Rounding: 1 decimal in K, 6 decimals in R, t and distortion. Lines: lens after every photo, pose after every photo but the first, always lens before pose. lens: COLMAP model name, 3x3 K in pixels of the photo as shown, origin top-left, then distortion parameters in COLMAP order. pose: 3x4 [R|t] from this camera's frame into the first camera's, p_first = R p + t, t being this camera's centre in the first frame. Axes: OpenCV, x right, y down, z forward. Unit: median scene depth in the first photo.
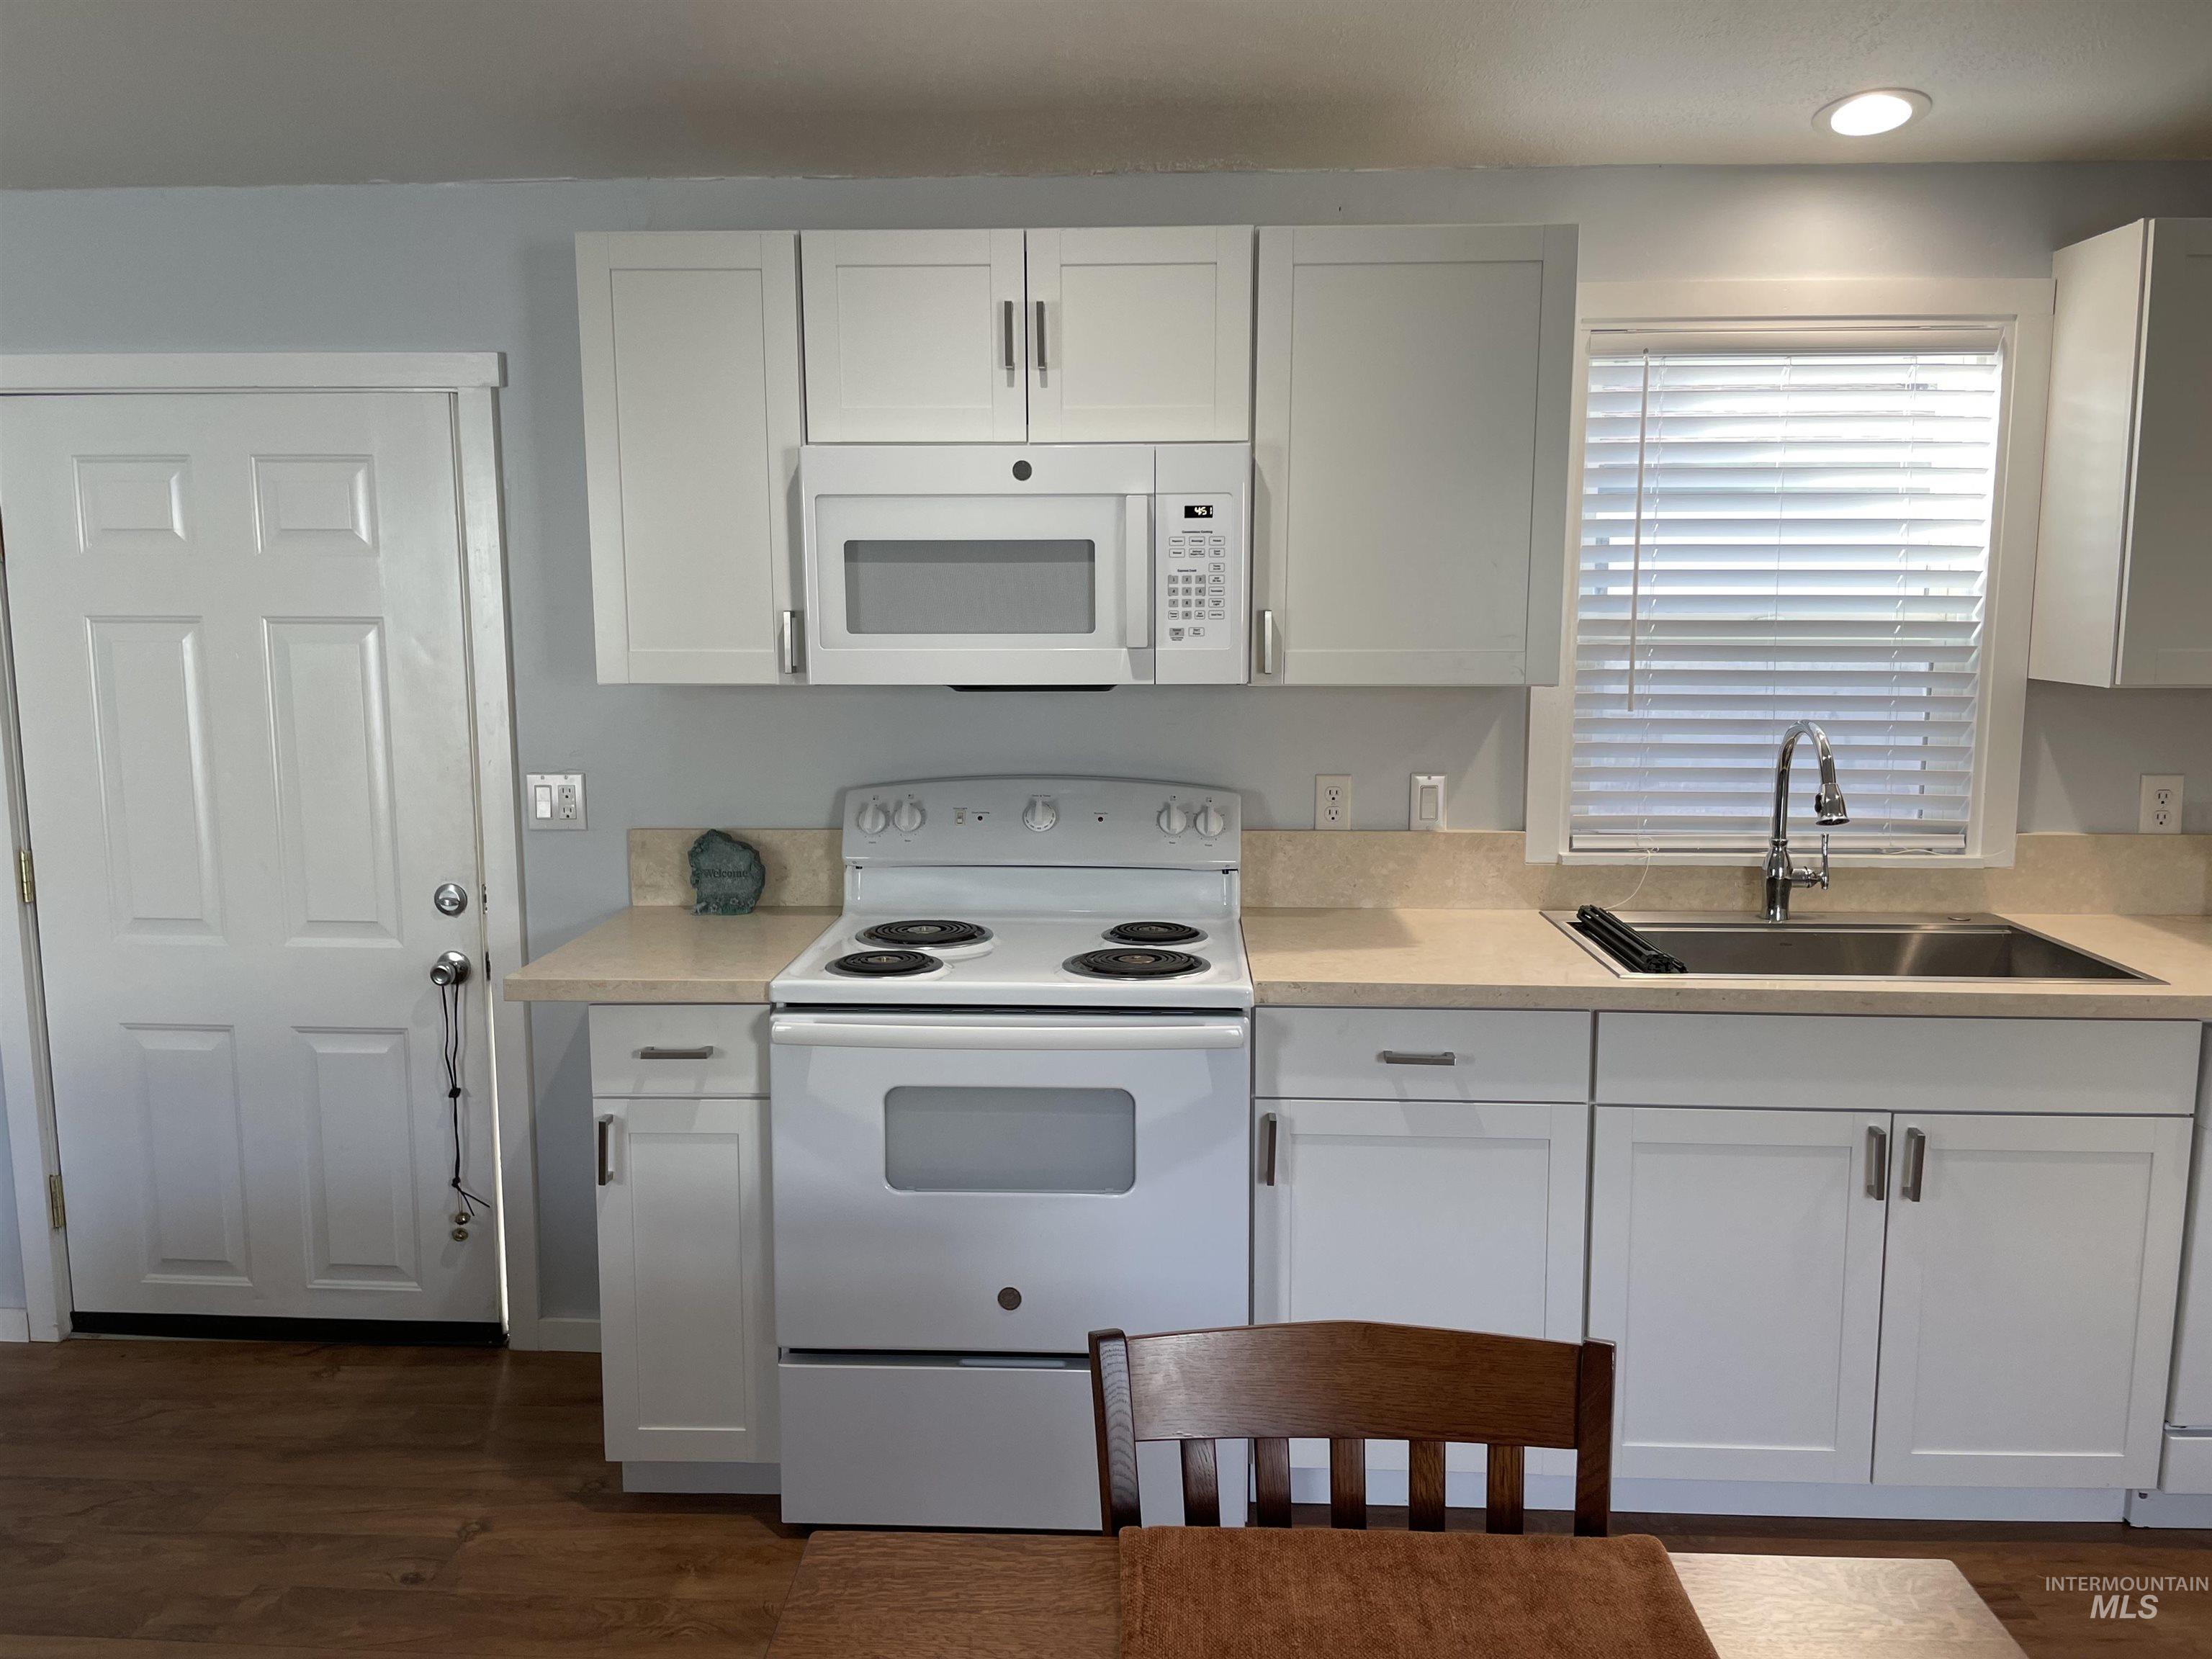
lens RADIAL K [[1668.6, 0, 1104.9], [0, 1668.6, 812.3], [0, 0, 1]] dist [0.108955, -0.145116]
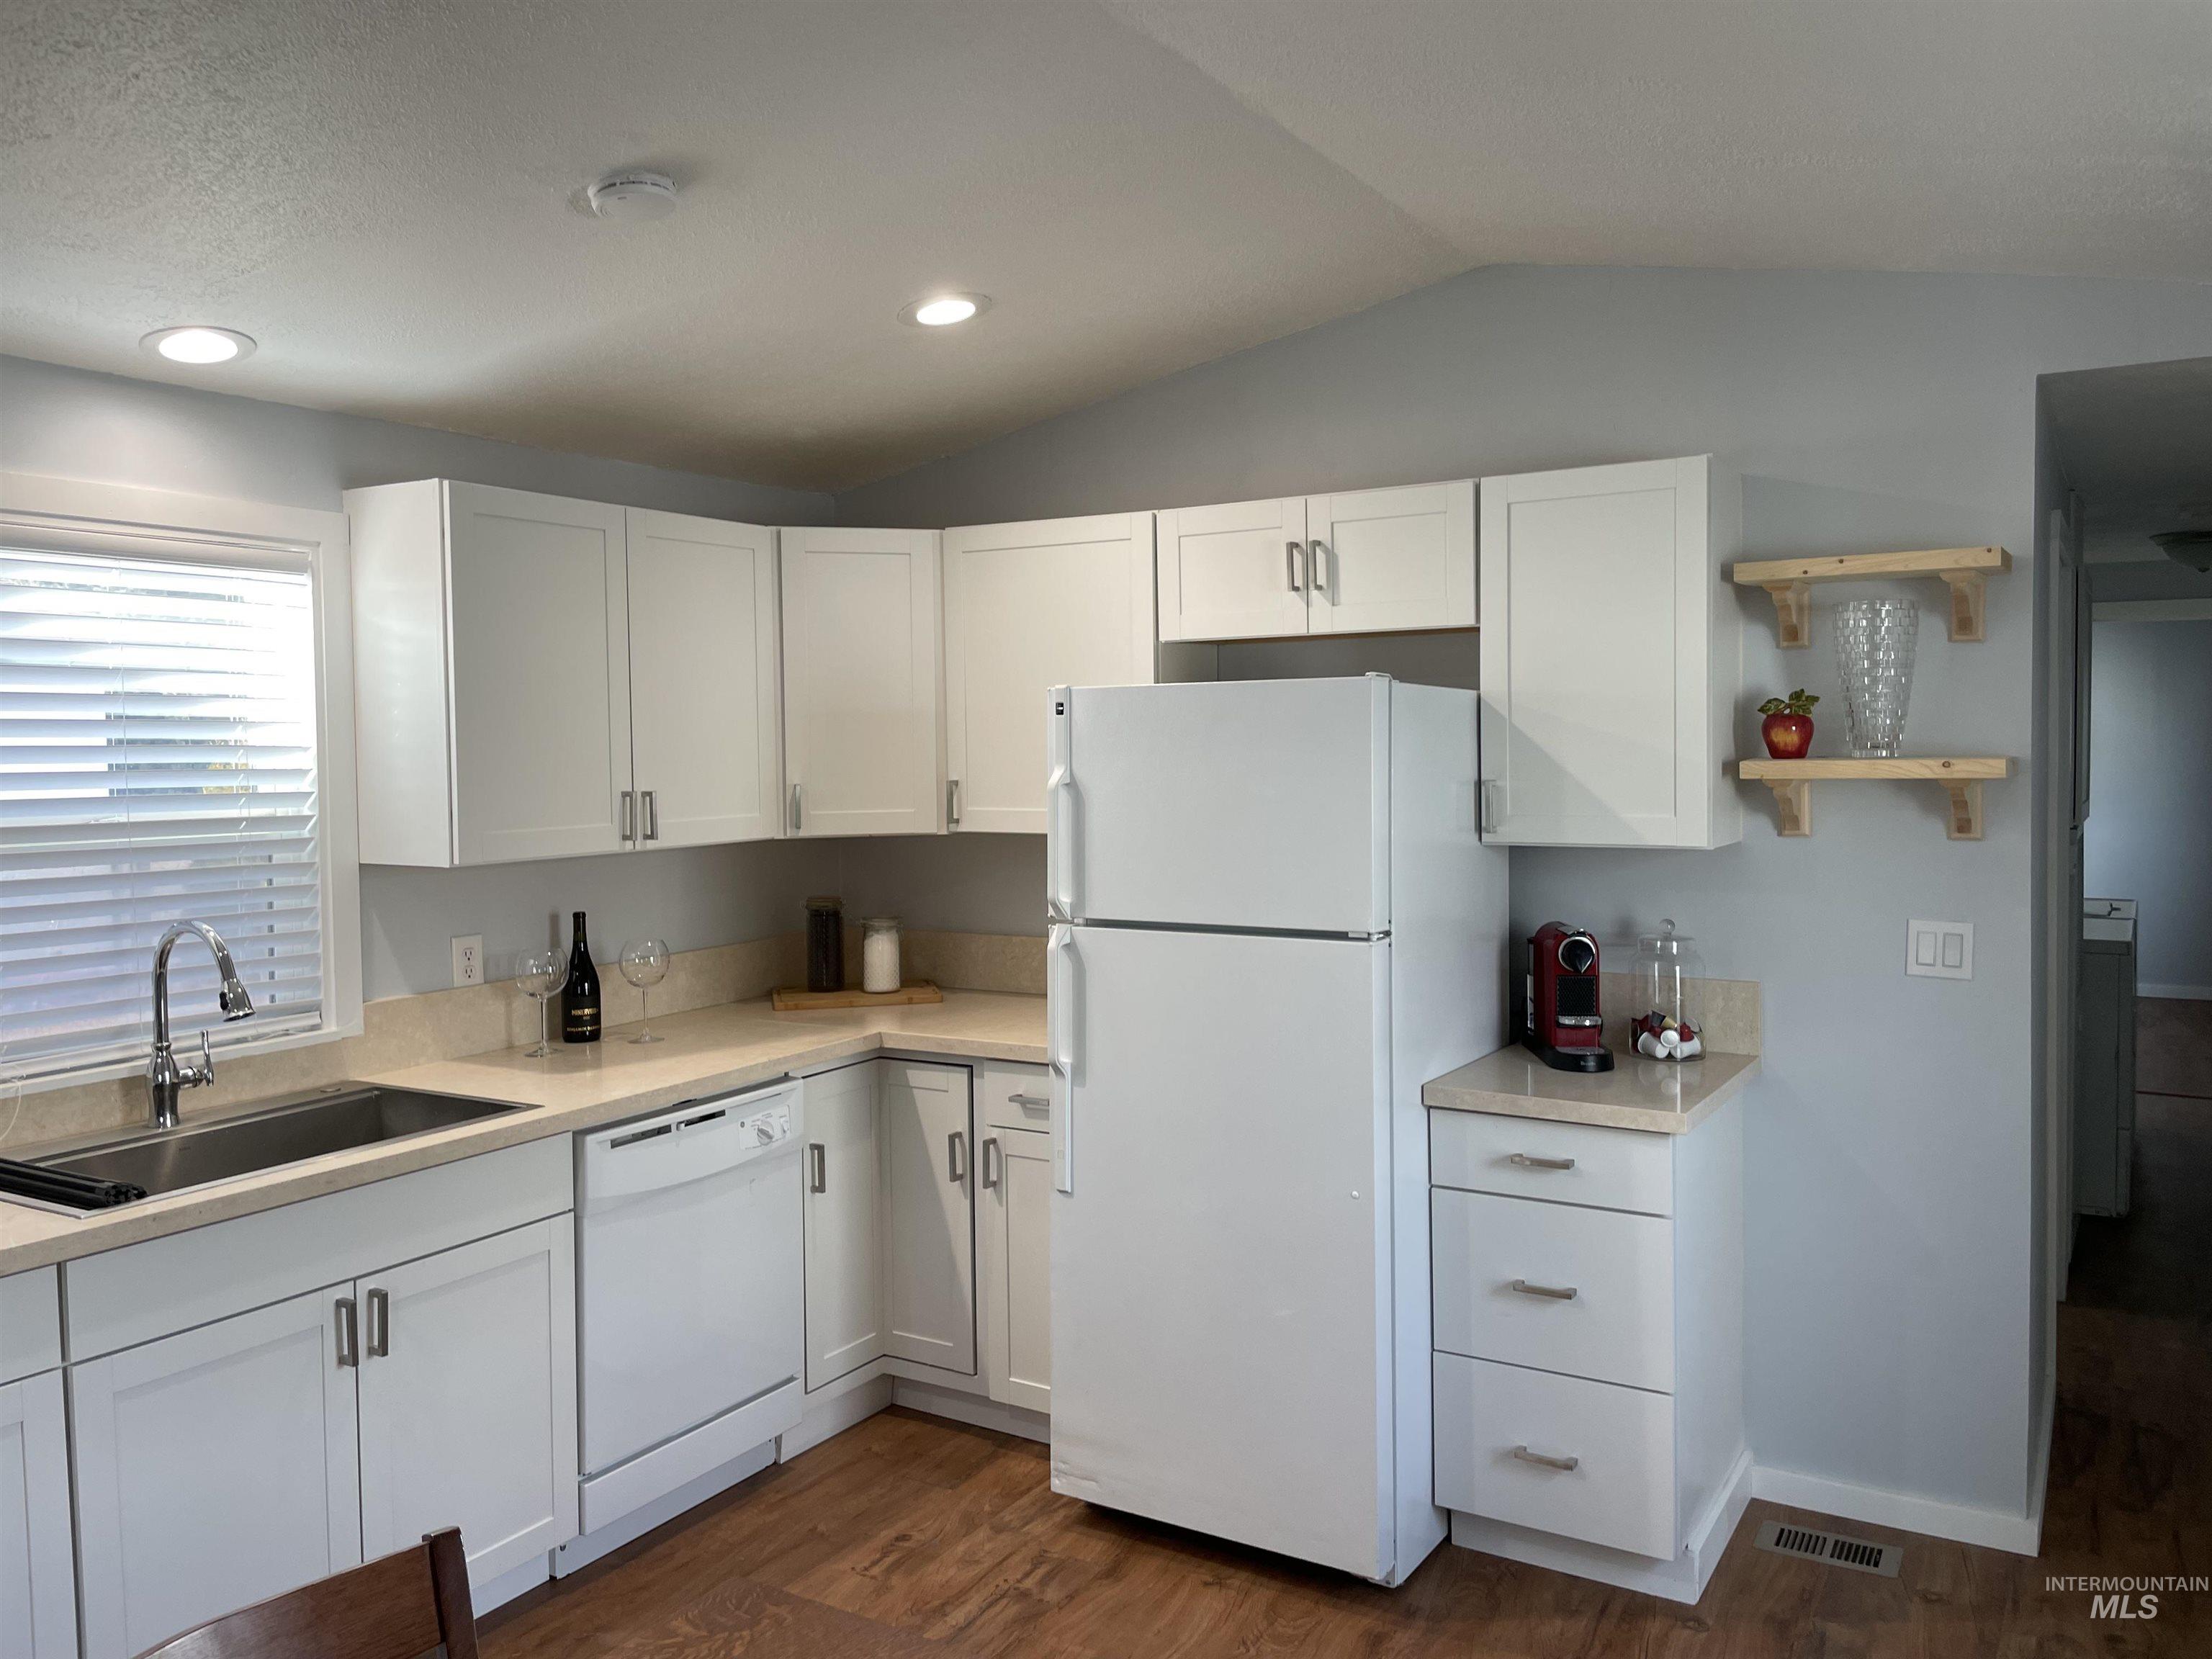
lens RADIAL K [[1670.5, 0, 1102.4], [0, 1670.5, 796.3], [0, 0, 1]] dist [0.107216, -0.142417]
pose [[0.483269, -0.035283, 0.874761, -0.202907], [0.129251, 0.991114, -0.031429, -0.025513], [-0.865879, 0.128252, 0.483535, 0.037121]]
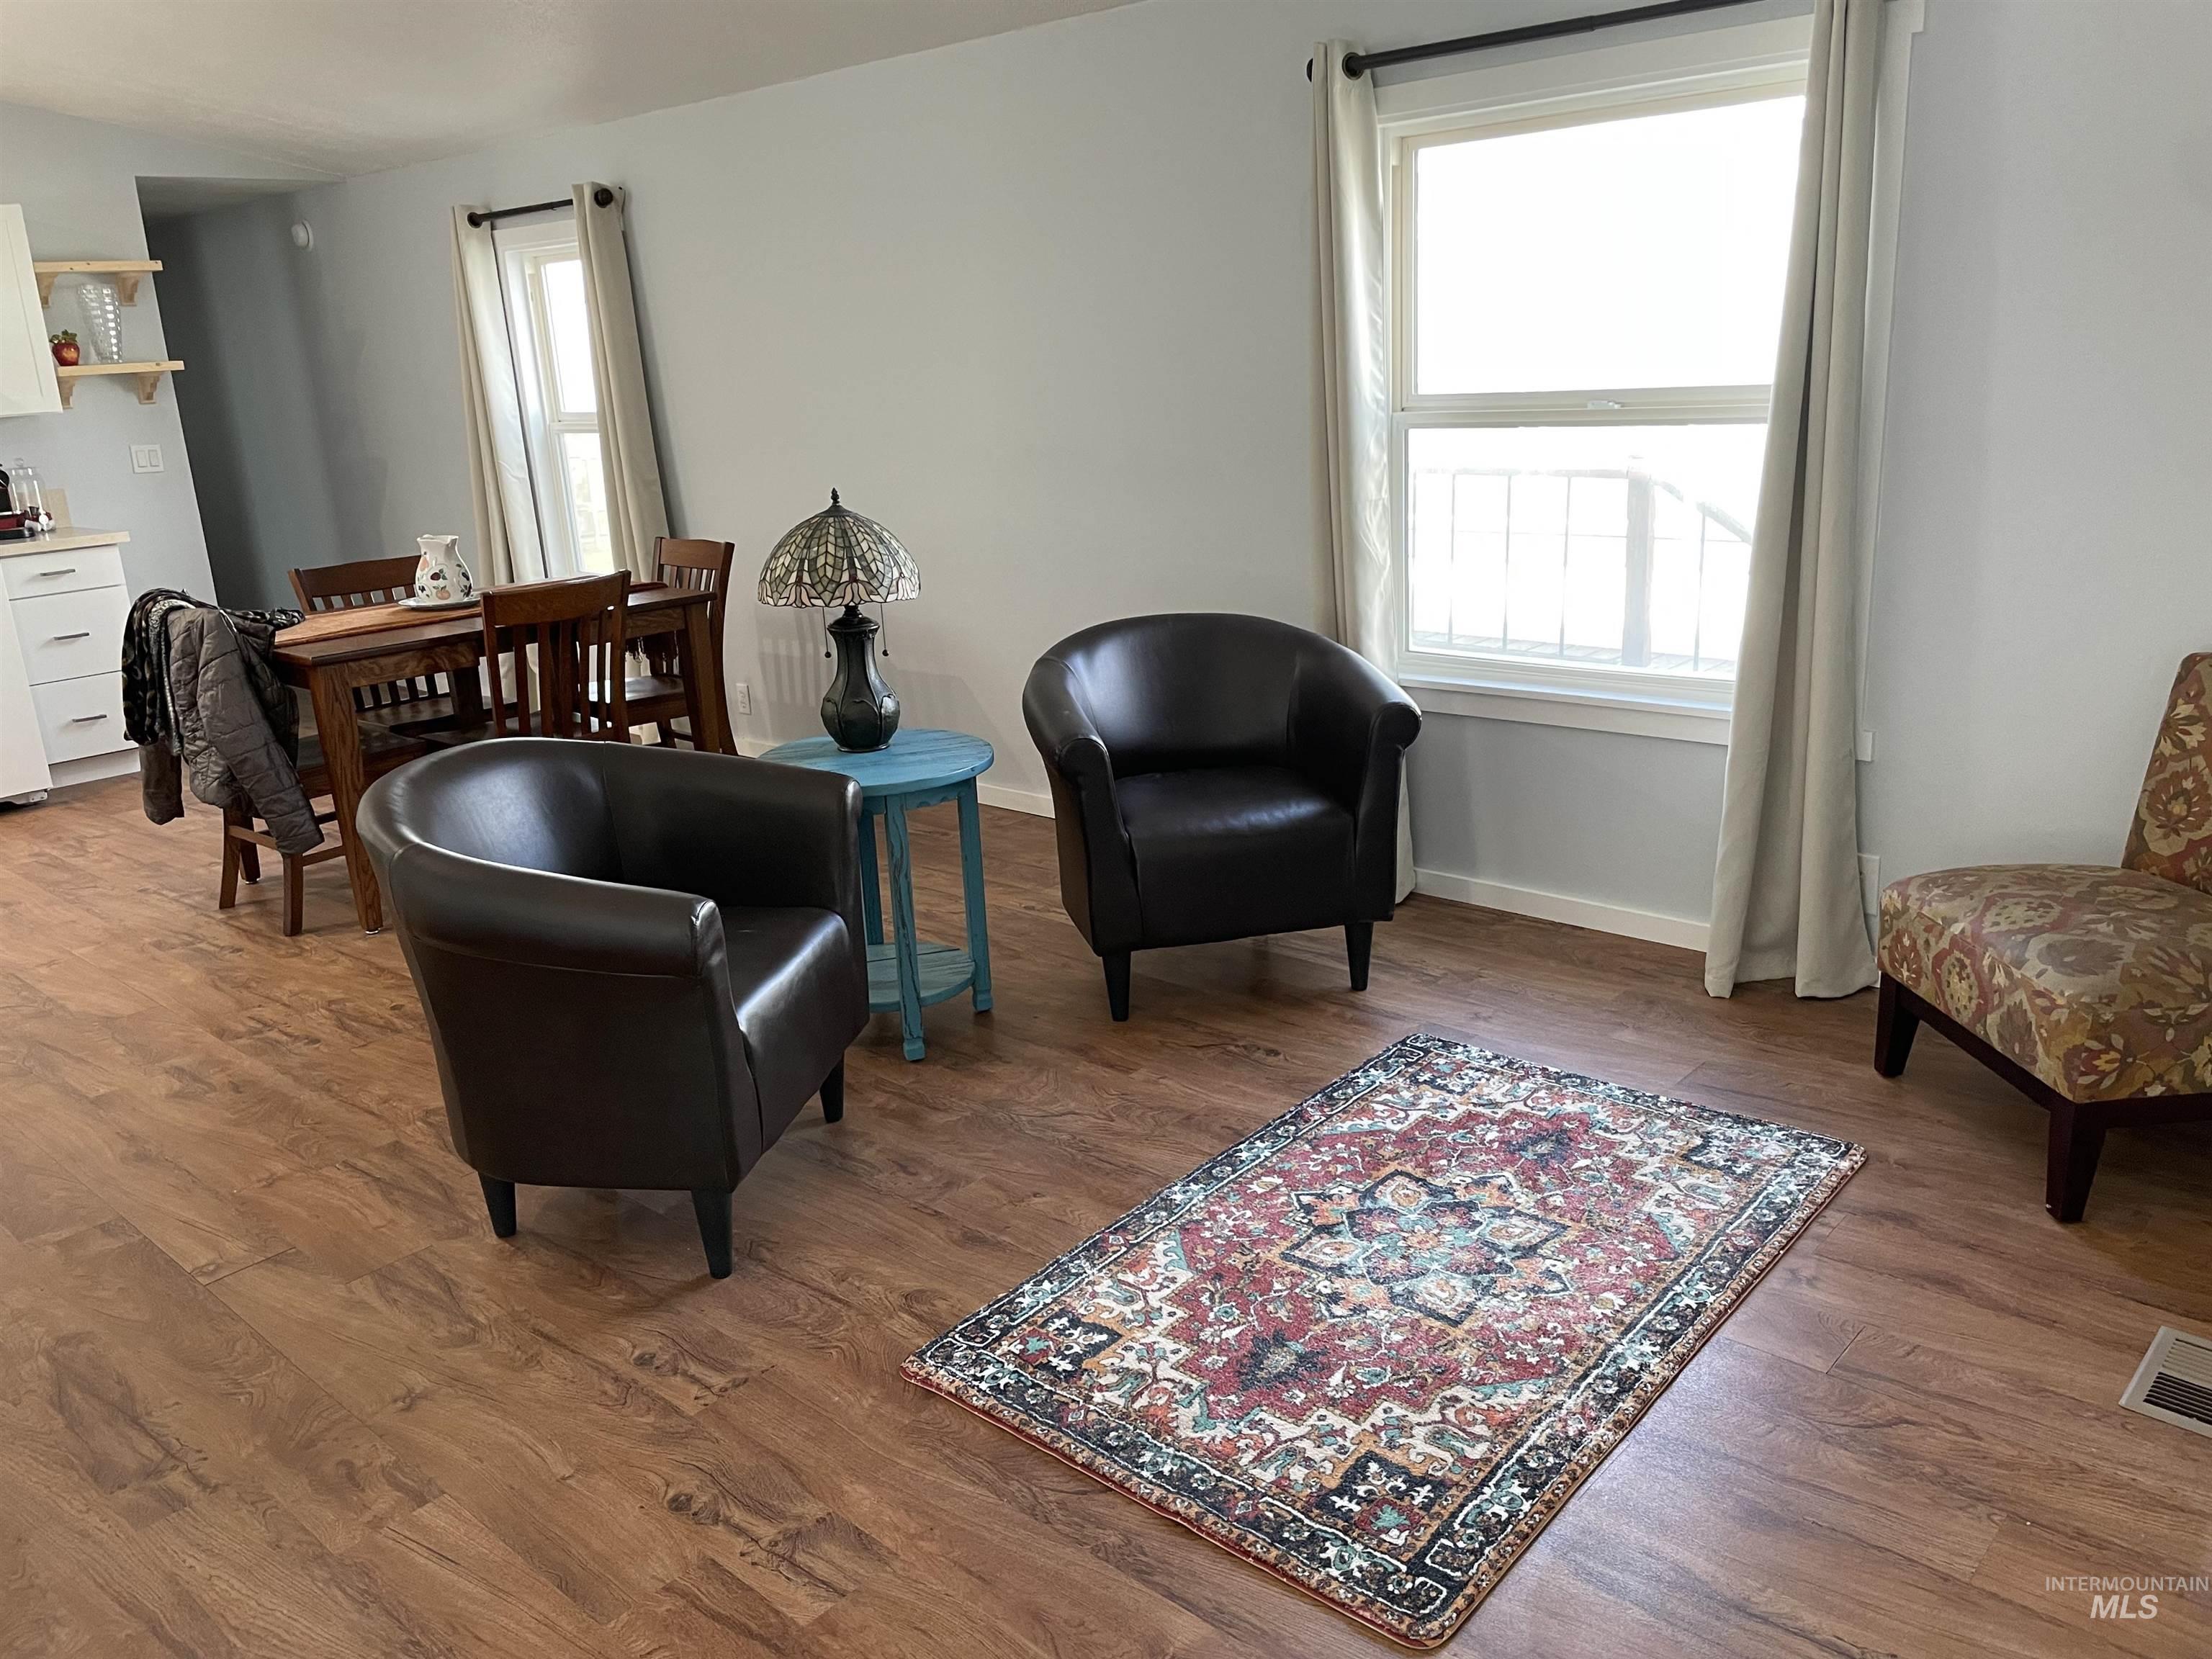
lens RADIAL K [[1670.5, 0, 1102.4], [0, 1670.5, 796.3], [0, 0, 1]] dist [0.107216, -0.142417]
pose [[-0.764885, -0.127749, 0.631372, -1.505685], [0.140254, 0.923596, 0.356789, -0.112554], [-0.628713, 0.361455, -0.688528, 1.068696]]
